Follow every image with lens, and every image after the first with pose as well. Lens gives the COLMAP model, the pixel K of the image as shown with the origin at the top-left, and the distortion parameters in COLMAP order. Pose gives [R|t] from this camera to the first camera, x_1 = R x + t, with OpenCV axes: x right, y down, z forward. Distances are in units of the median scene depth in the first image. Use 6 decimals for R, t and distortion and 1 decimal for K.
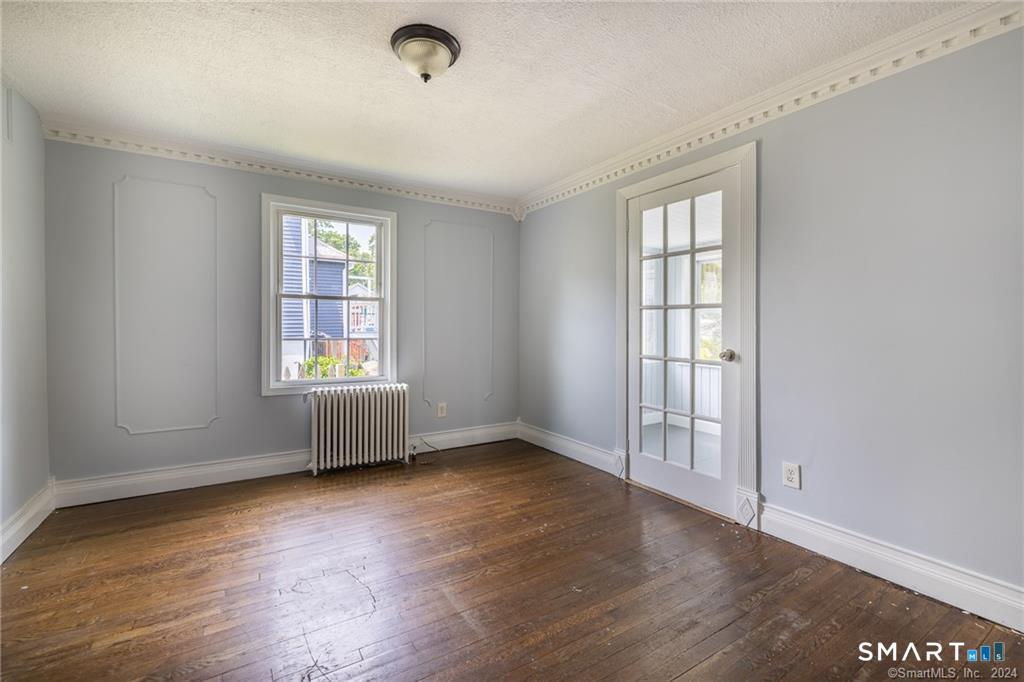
lens RADIAL K [[437.7, 0, 506.9], [0, 437.7, 319.0], [0, 0, 1]] dist [0.000406, -0.000319]
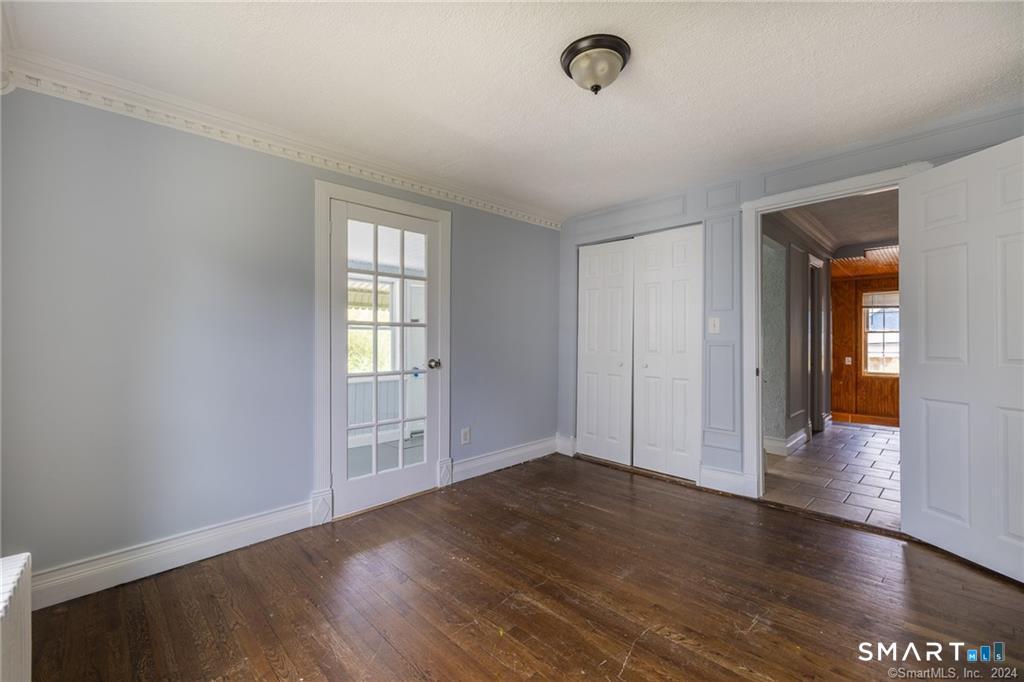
lens RADIAL K [[437.7, 0, 513.3], [0, 437.7, 341.0], [0, 0, 1]] dist [0.000406, -0.000319]
pose [[-0.211568, -0.007807, 0.977332, -0.764012], [-0.002841, 0.999969, 0.007373, 0.003687], [-0.977359, -0.001217, -0.211583, 0.975477]]
